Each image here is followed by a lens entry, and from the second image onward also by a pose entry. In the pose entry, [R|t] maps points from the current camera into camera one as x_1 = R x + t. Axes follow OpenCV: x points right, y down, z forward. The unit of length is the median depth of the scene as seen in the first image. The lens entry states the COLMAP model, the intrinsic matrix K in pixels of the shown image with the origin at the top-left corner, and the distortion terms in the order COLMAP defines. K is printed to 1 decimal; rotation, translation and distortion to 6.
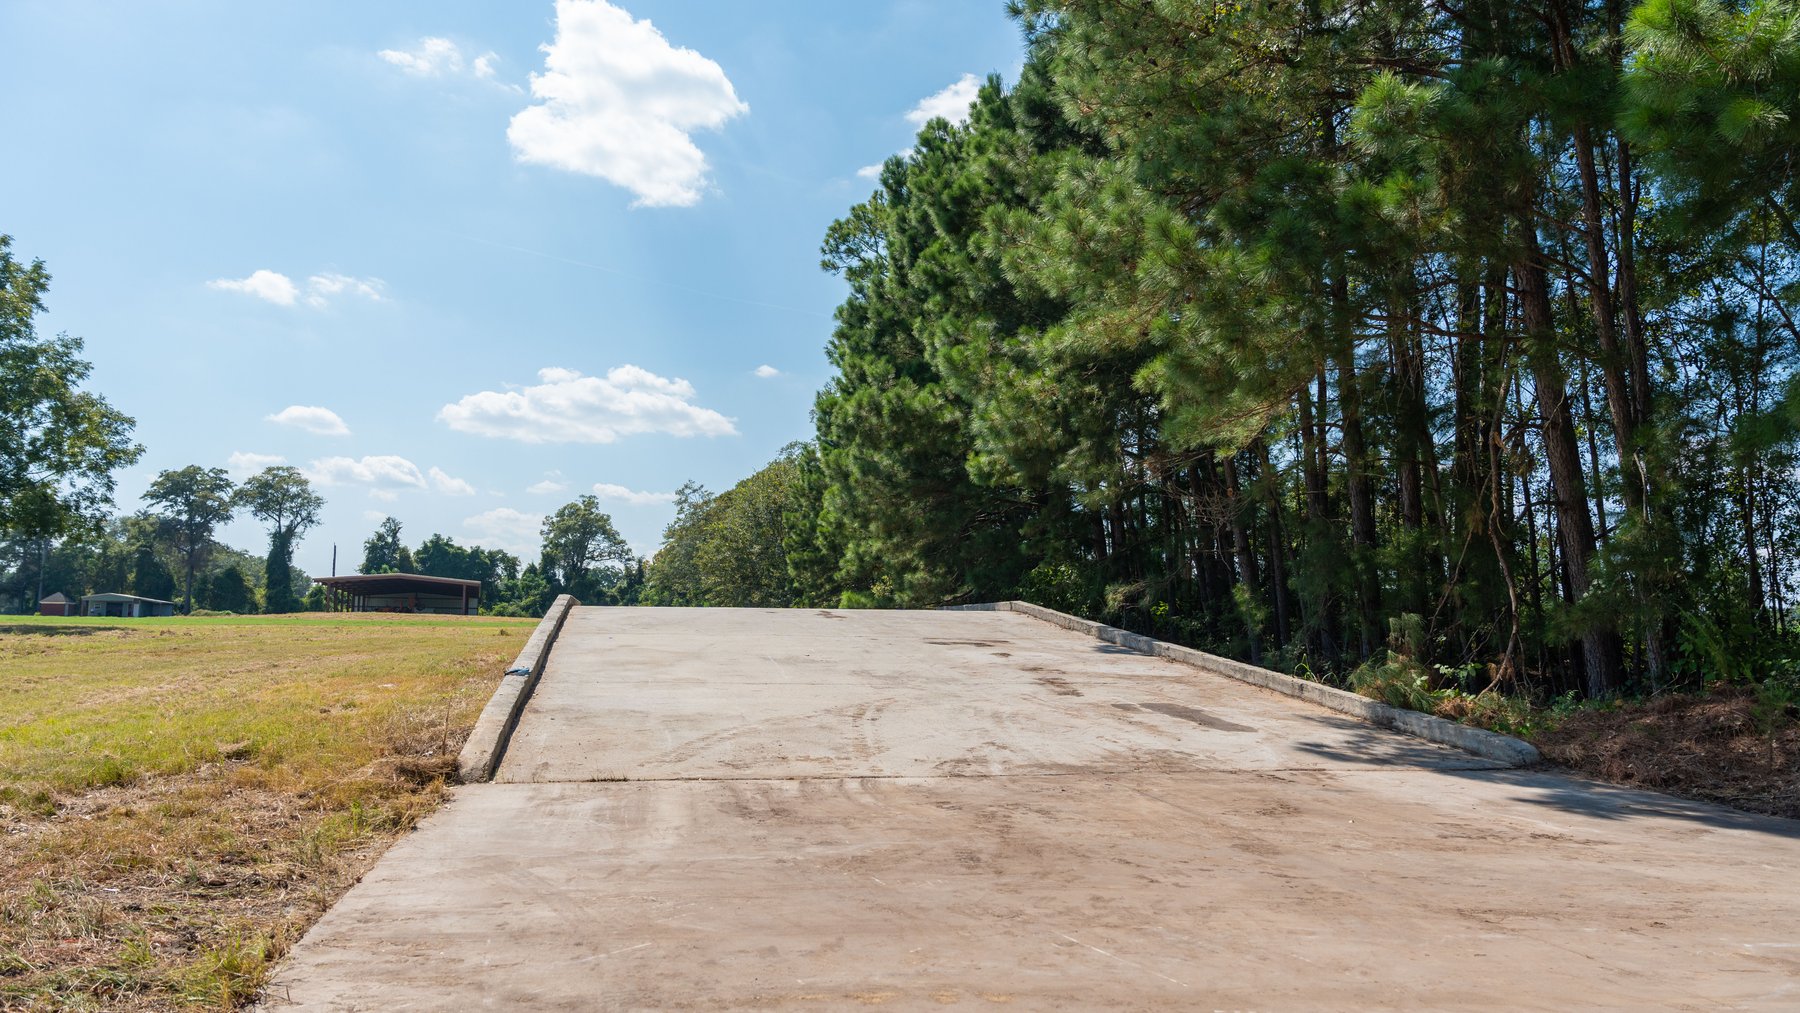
lens RADIAL K [[1231.4, 0, 903.4], [0, 1231.4, 508.3], [0, 0, 1]] dist [0.005571, -0.026041]
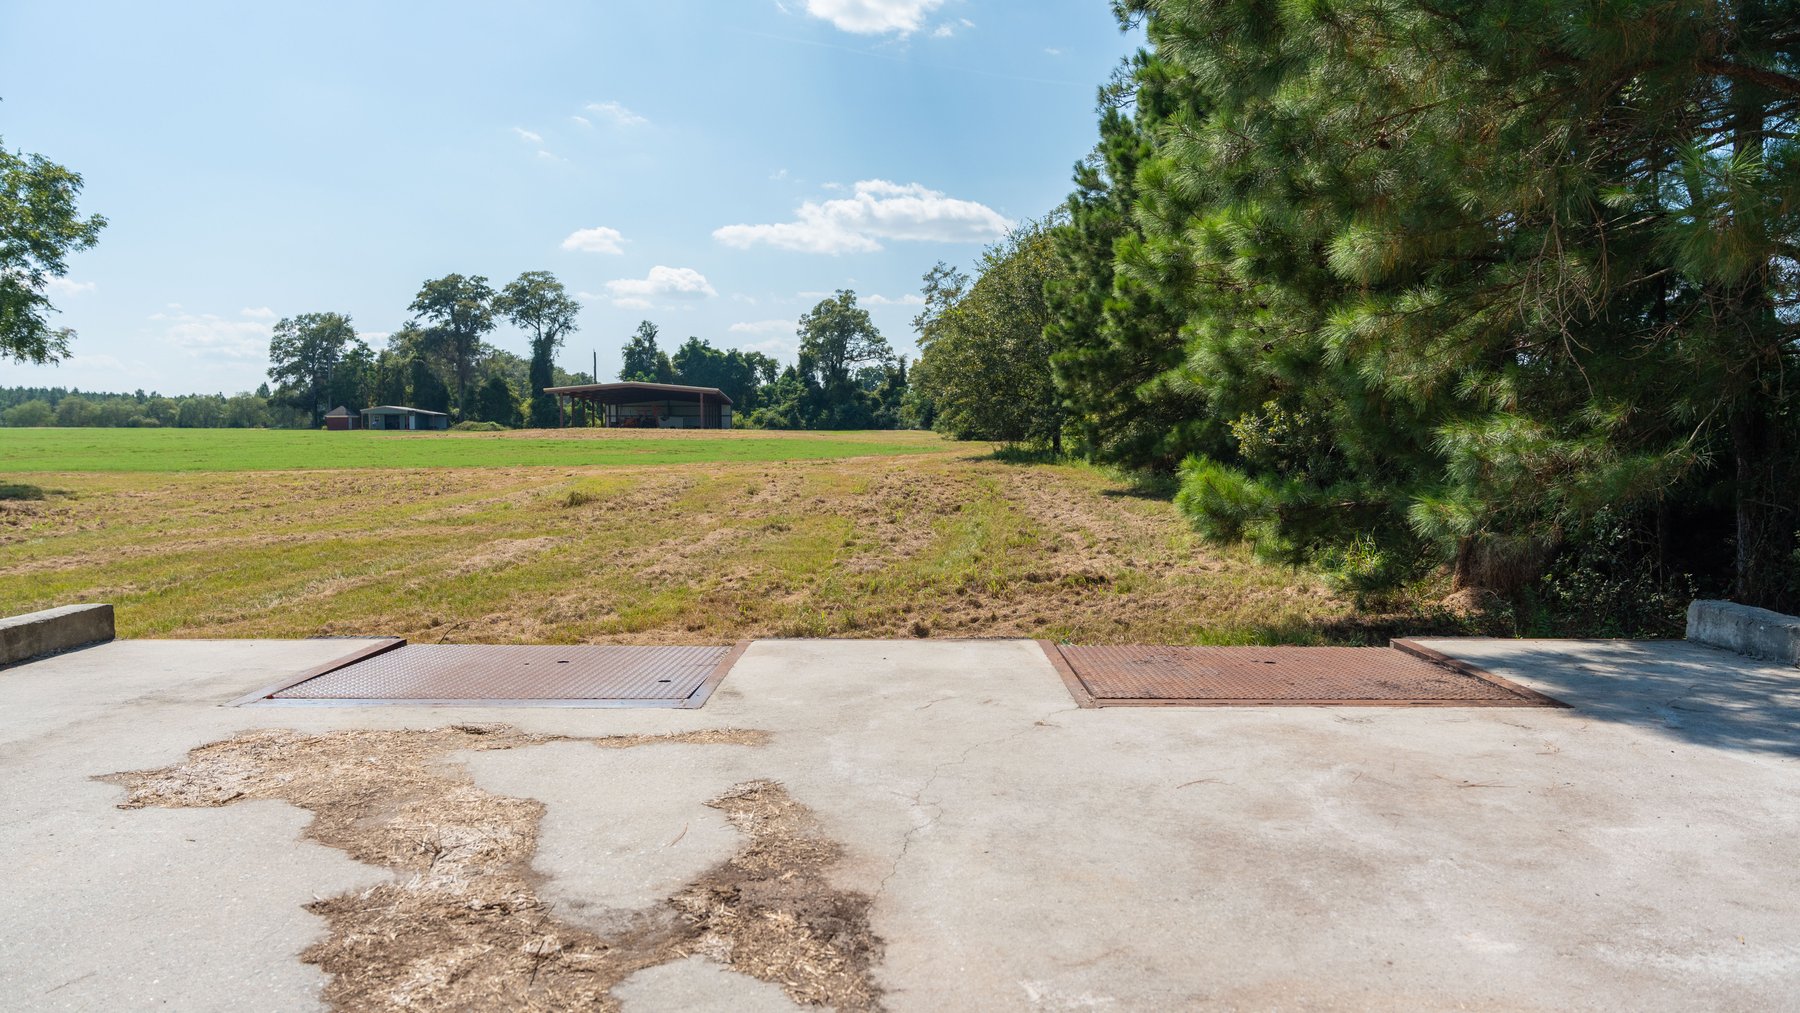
lens RADIAL K [[1231.4, 0, 903.4], [0, 1231.4, 508.3], [0, 0, 1]] dist [0.005571, -0.026041]
pose [[0.974835, 0.001929, -0.222919, -0.008084], [0.035035, 0.986211, 0.161744, 0.003298], [0.220157, -0.165483, 0.961325, 0.103109]]
